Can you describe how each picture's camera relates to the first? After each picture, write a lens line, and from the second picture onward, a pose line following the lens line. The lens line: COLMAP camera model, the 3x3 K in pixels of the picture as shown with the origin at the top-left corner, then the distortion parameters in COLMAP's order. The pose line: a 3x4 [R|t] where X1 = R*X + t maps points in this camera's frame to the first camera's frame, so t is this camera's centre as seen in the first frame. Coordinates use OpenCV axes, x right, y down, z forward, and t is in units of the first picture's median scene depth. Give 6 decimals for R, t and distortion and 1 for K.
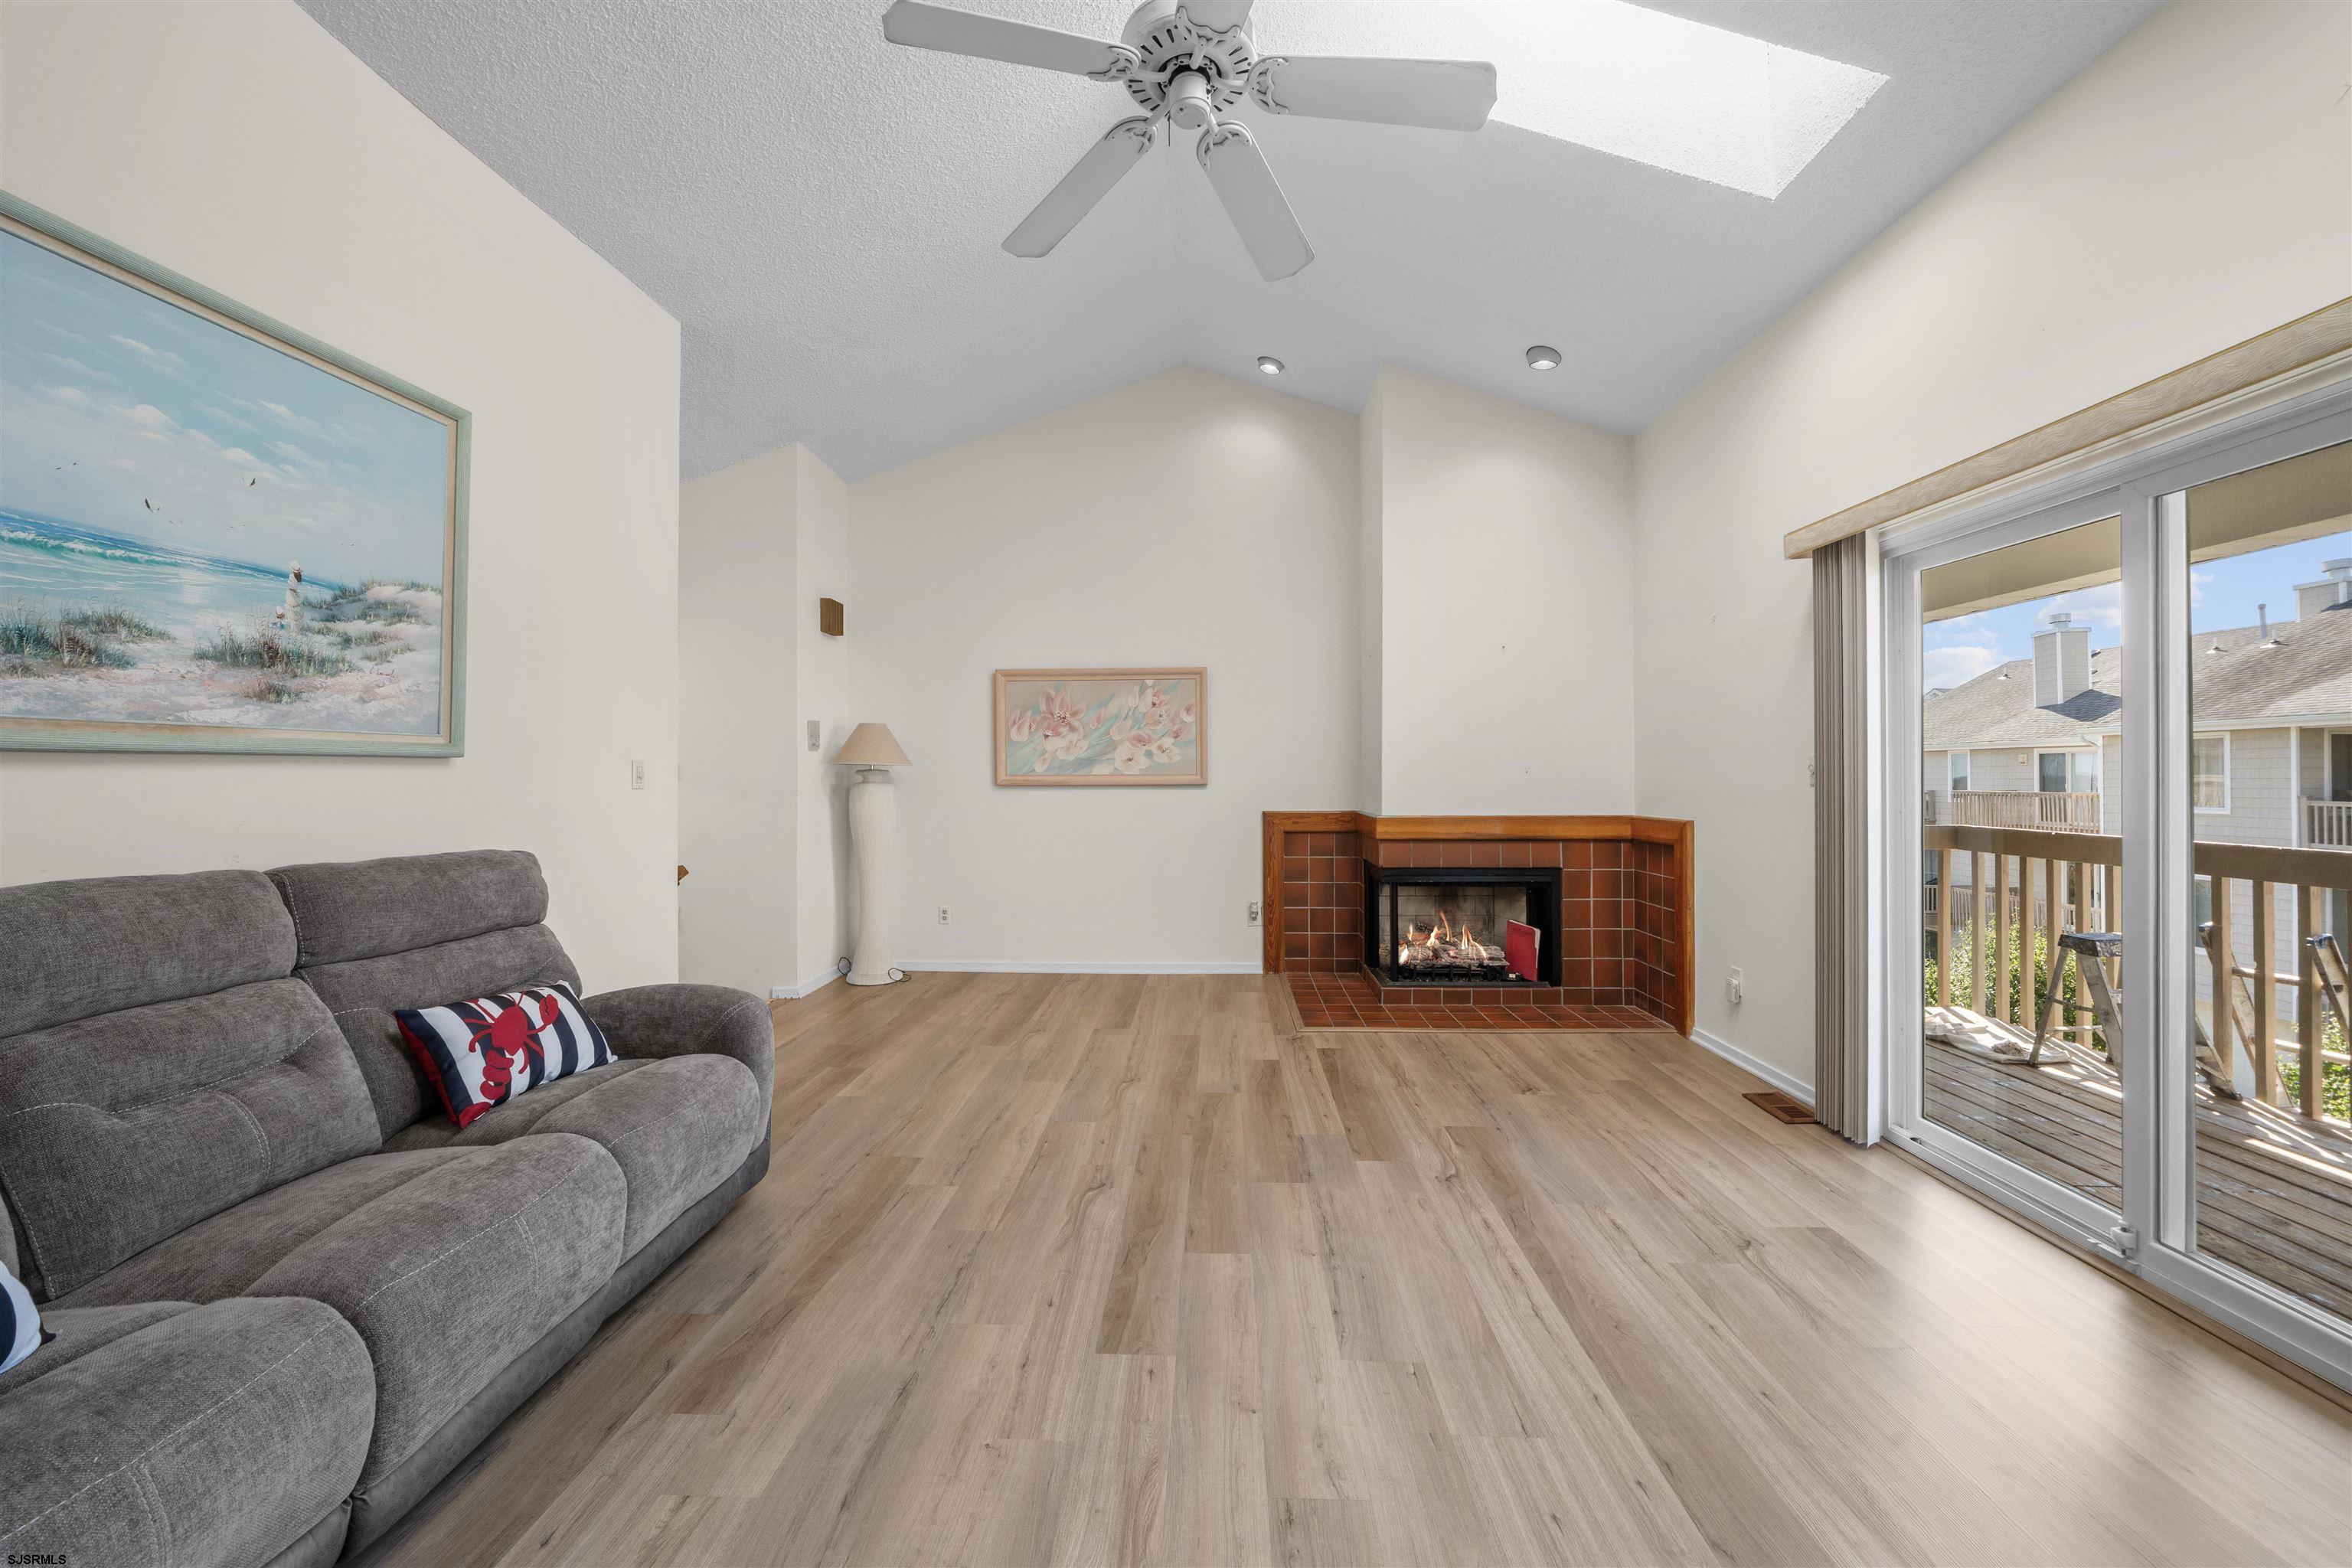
lens RADIAL K [[908.9, 0, 1170.9], [0, 908.9, 772.8], [0, 0, 1]] dist [-0.000403, -0.000032]
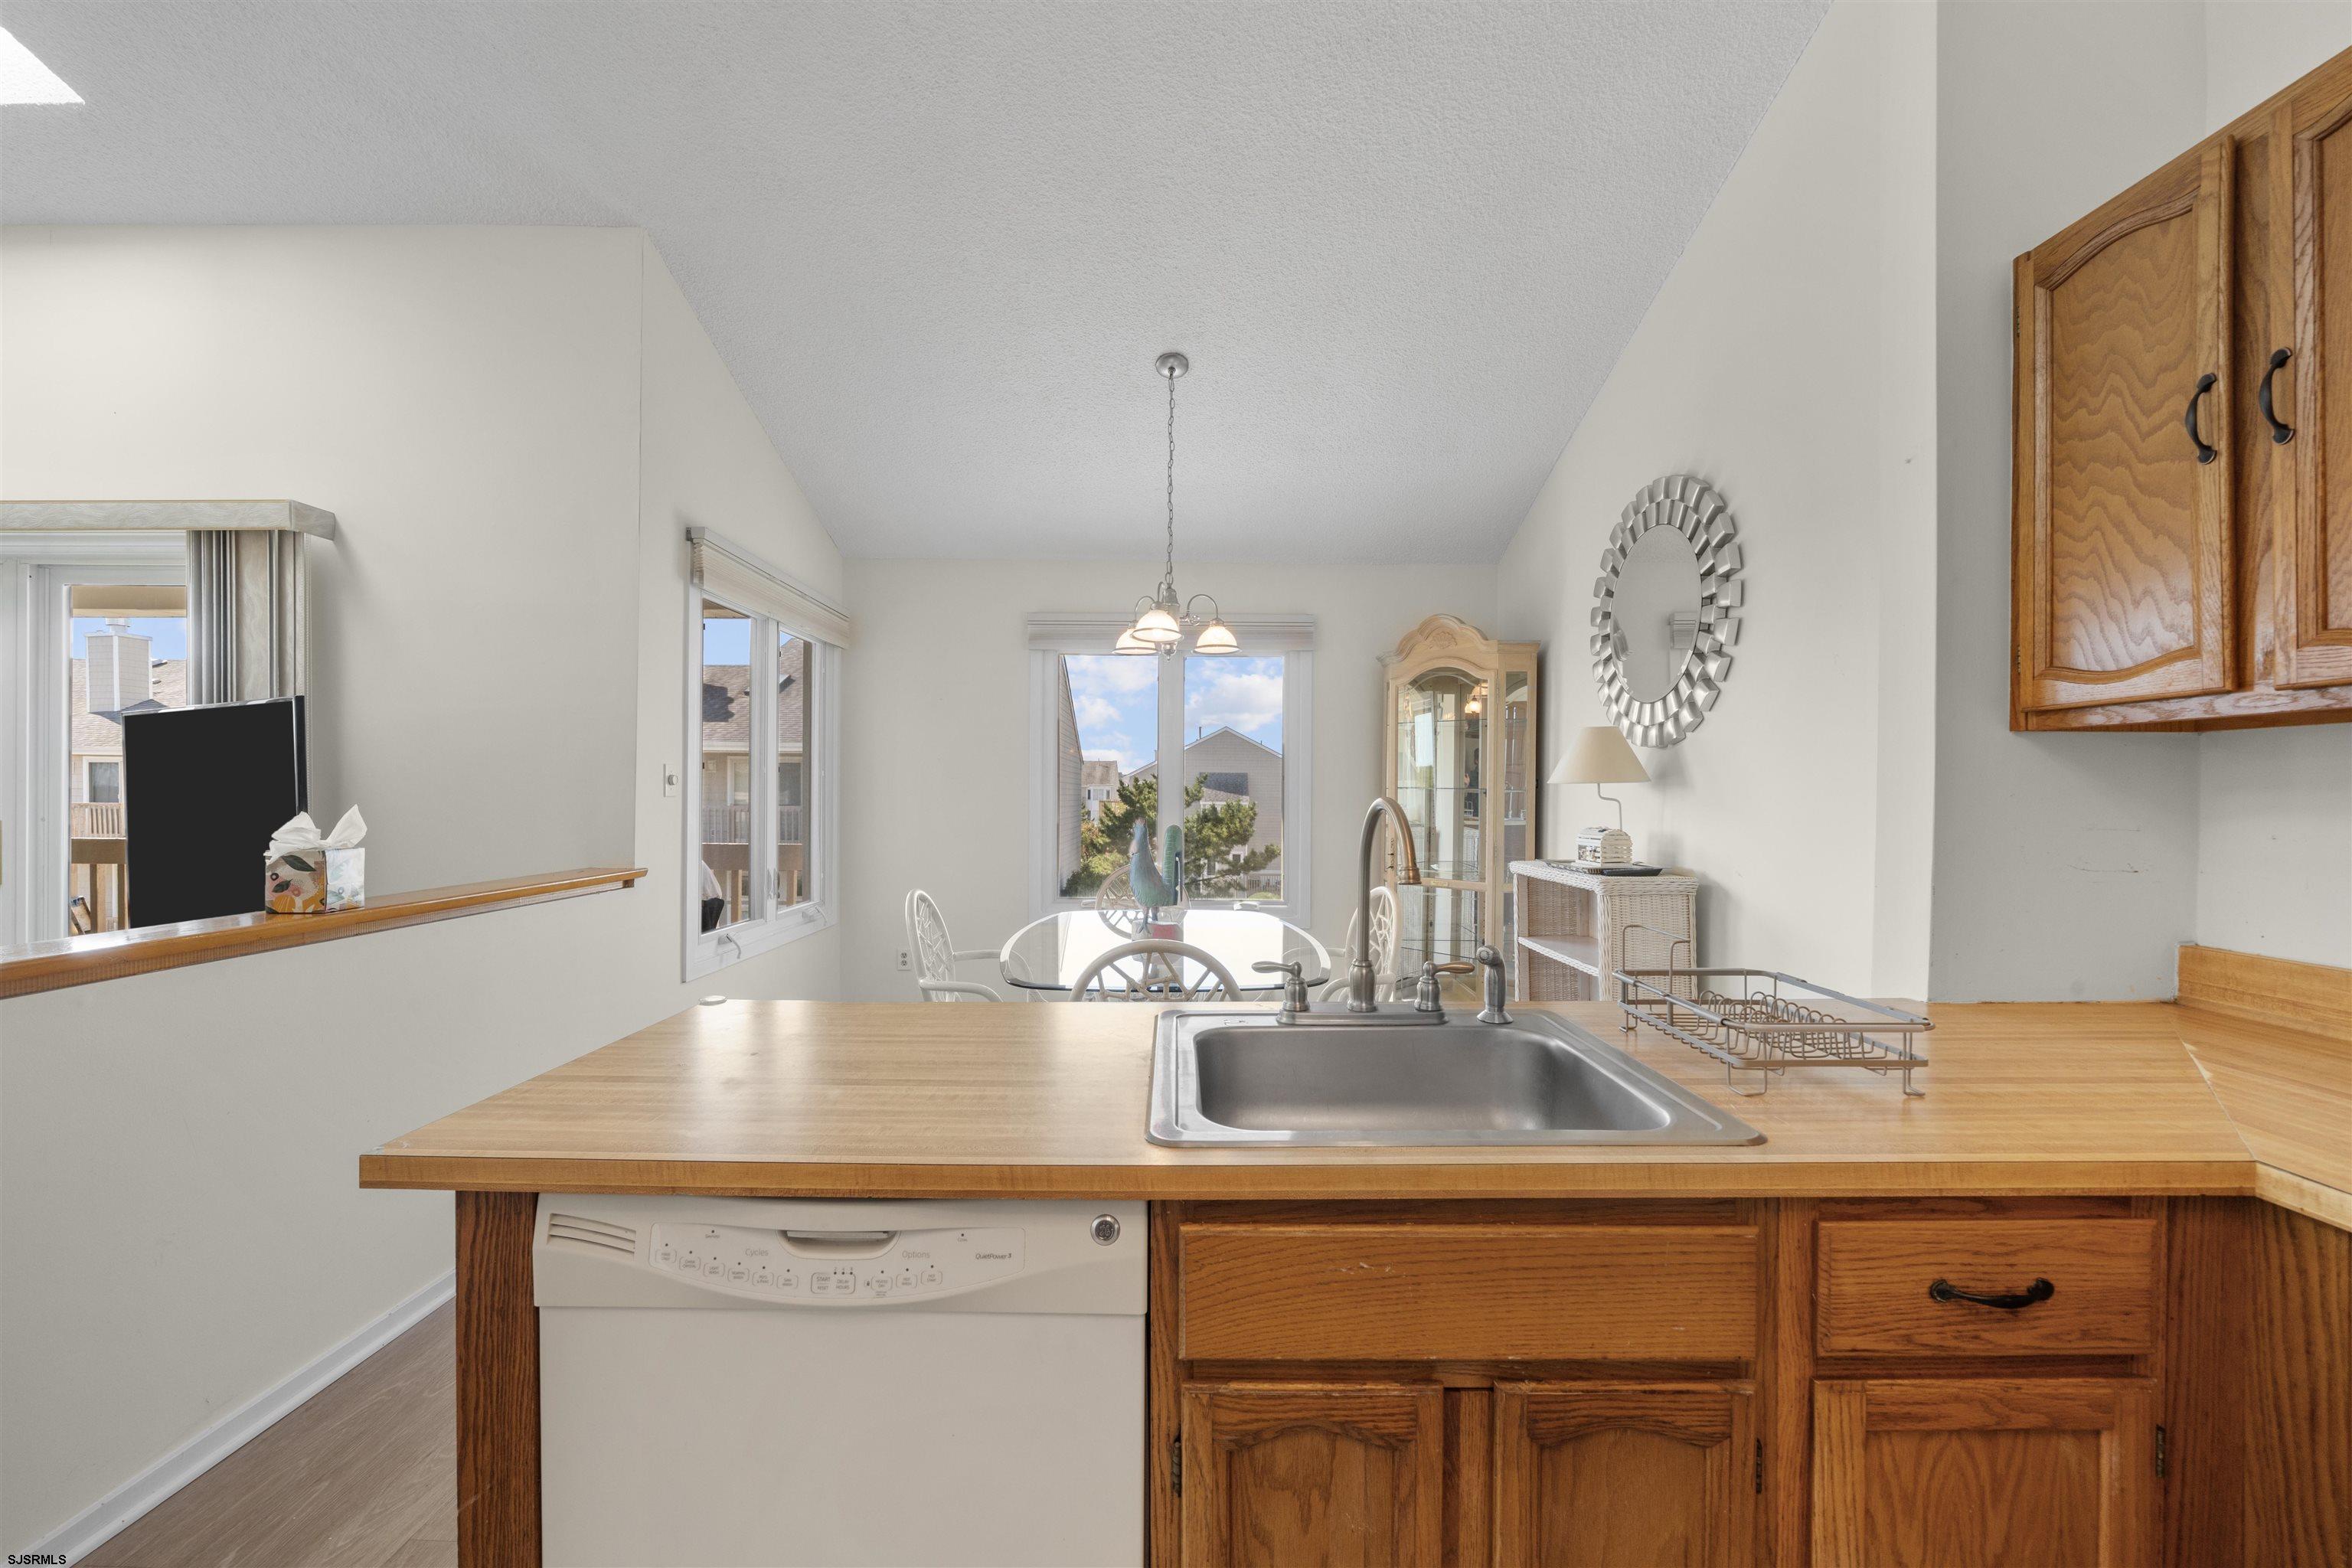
lens RADIAL K [[913.5, 0, 1171.6], [0, 913.5, 800.6], [0, 0, 1]] dist [-0.006871, -0.000013]
pose [[-0.042616, -0.004532, 0.999081, -0.337685], [-0.013684, 0.999899, 0.003952, -0.004650], [-0.998998, -0.013503, -0.042673, -0.959918]]
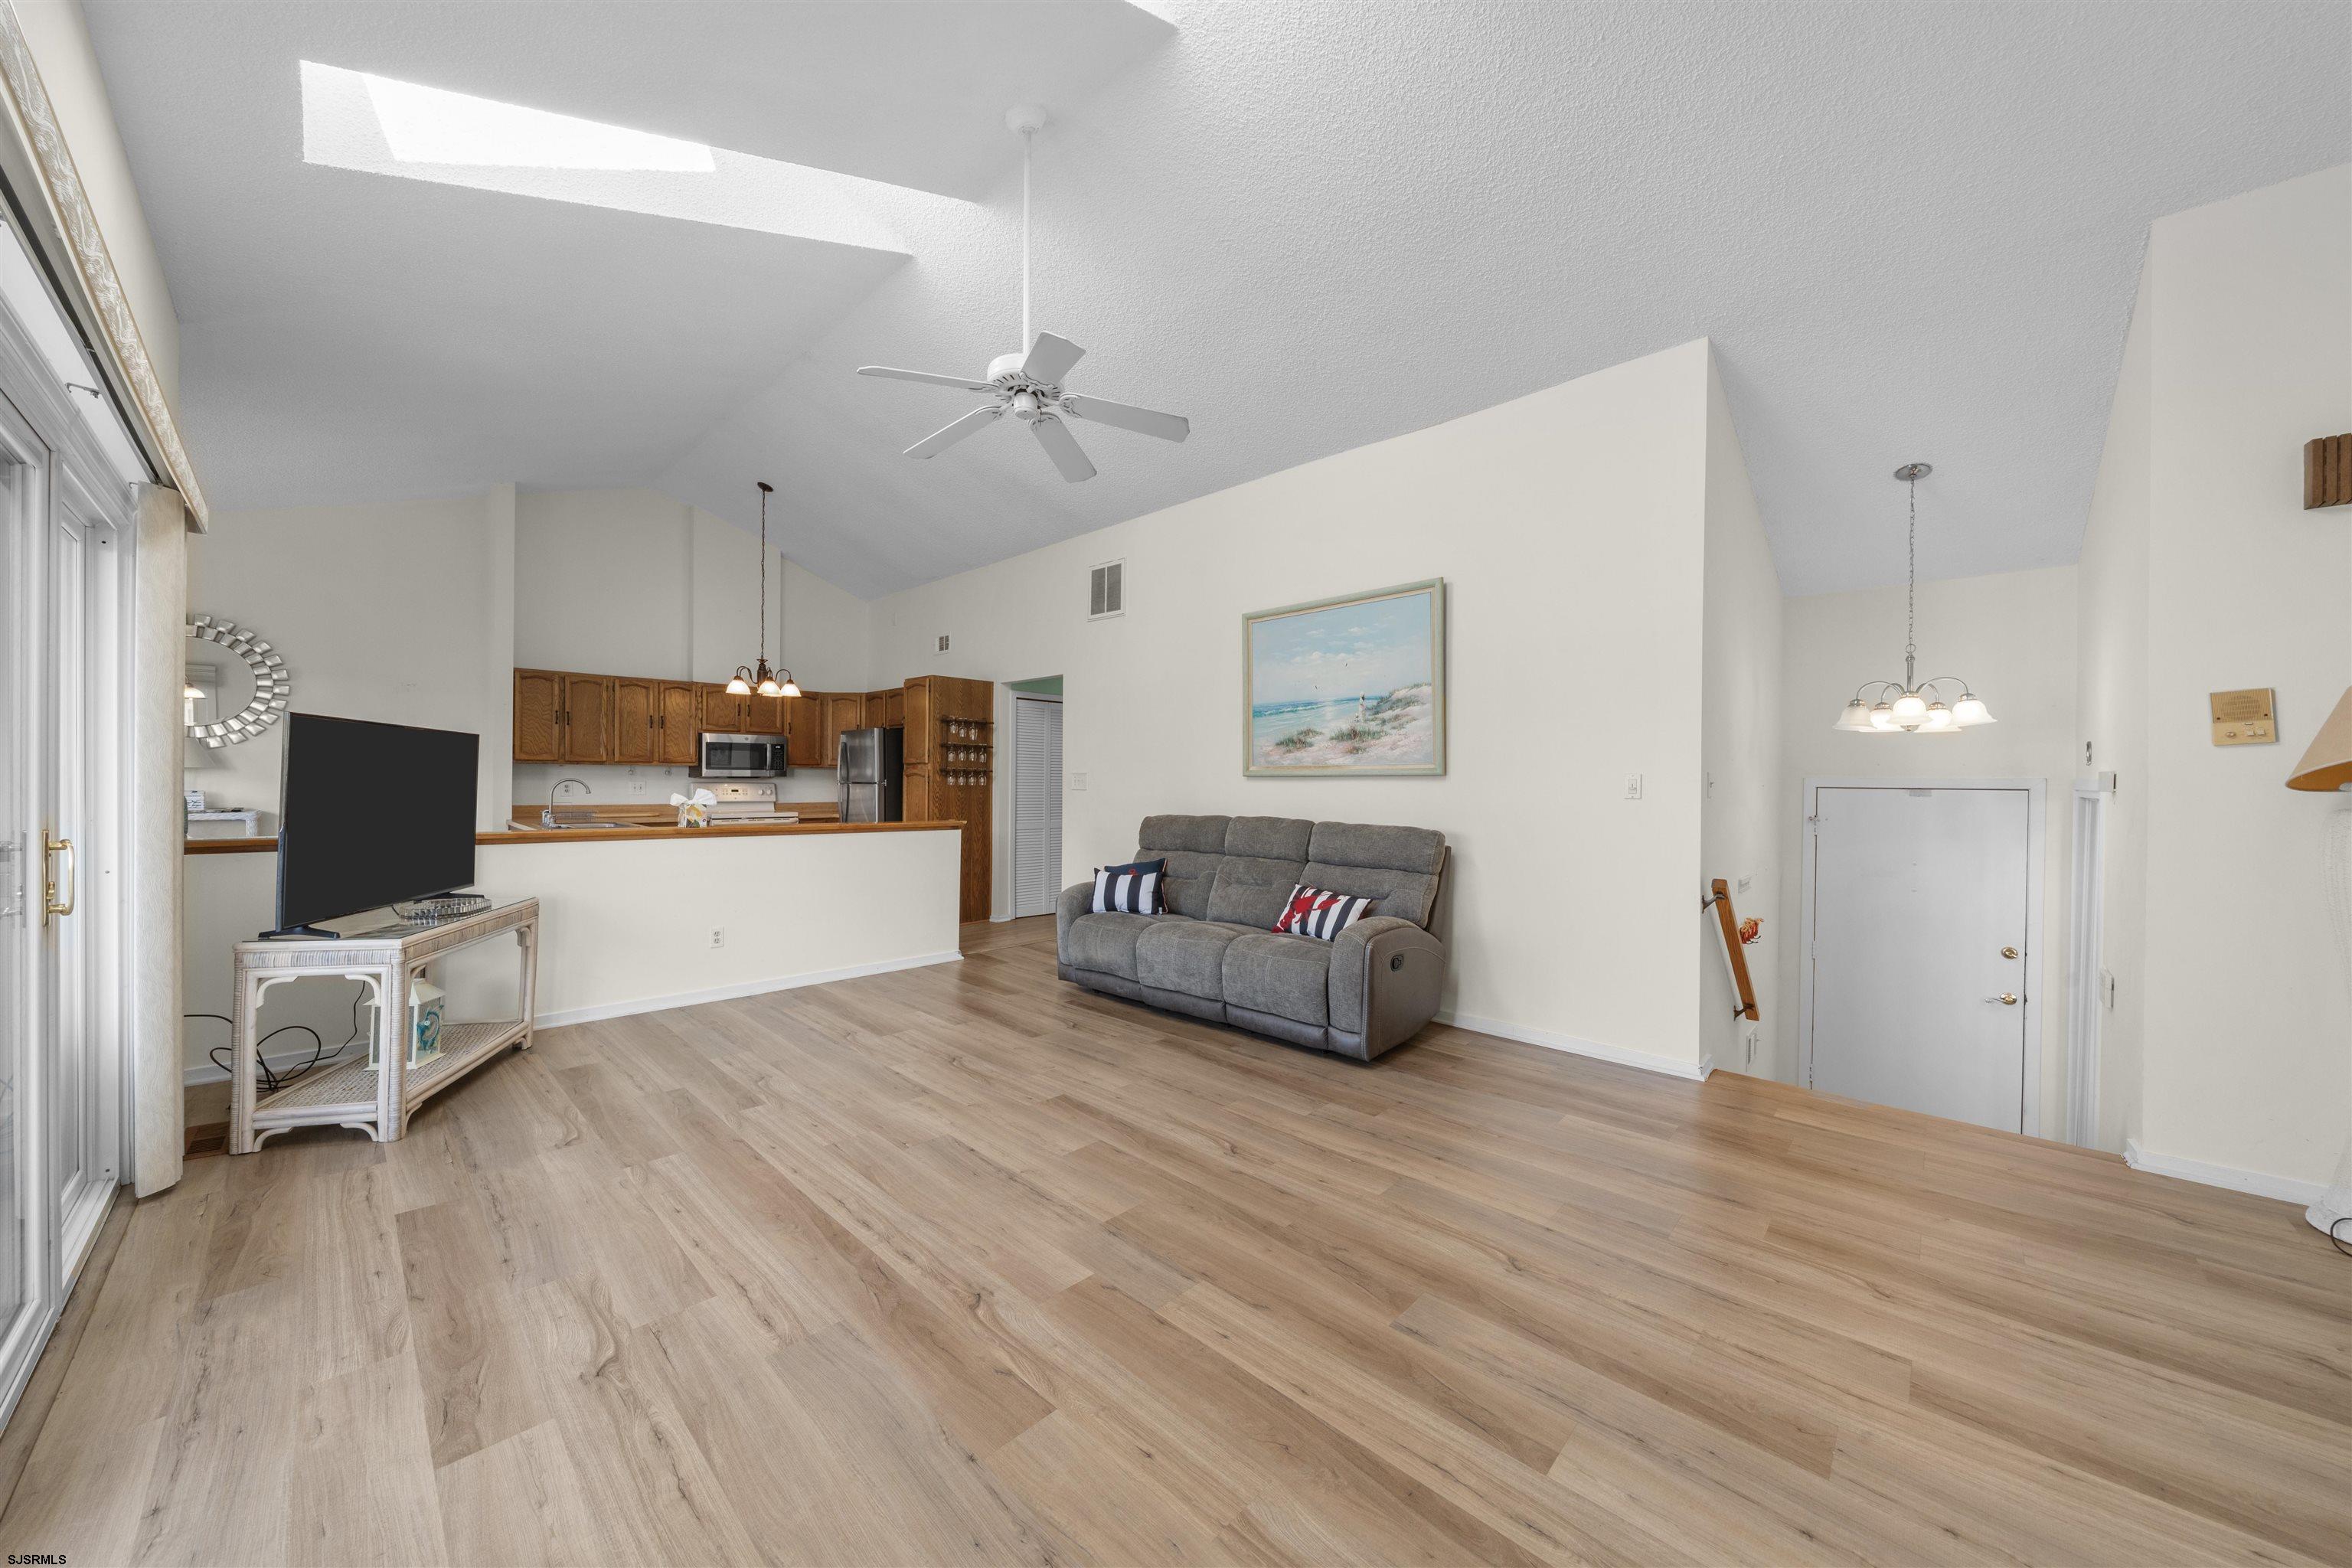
lens RADIAL K [[815.5, 0, 1171.0], [0, 815.5, 786.5], [0, 0, 1]] dist [-0.006095, 0.000037]
pose [[-0.653118, 0.000471, -0.757256, 0.847916], [-0.004323, 0.999981, 0.004350, -0.000068], [0.757244, 0.006115, -0.653104, 1.841171]]
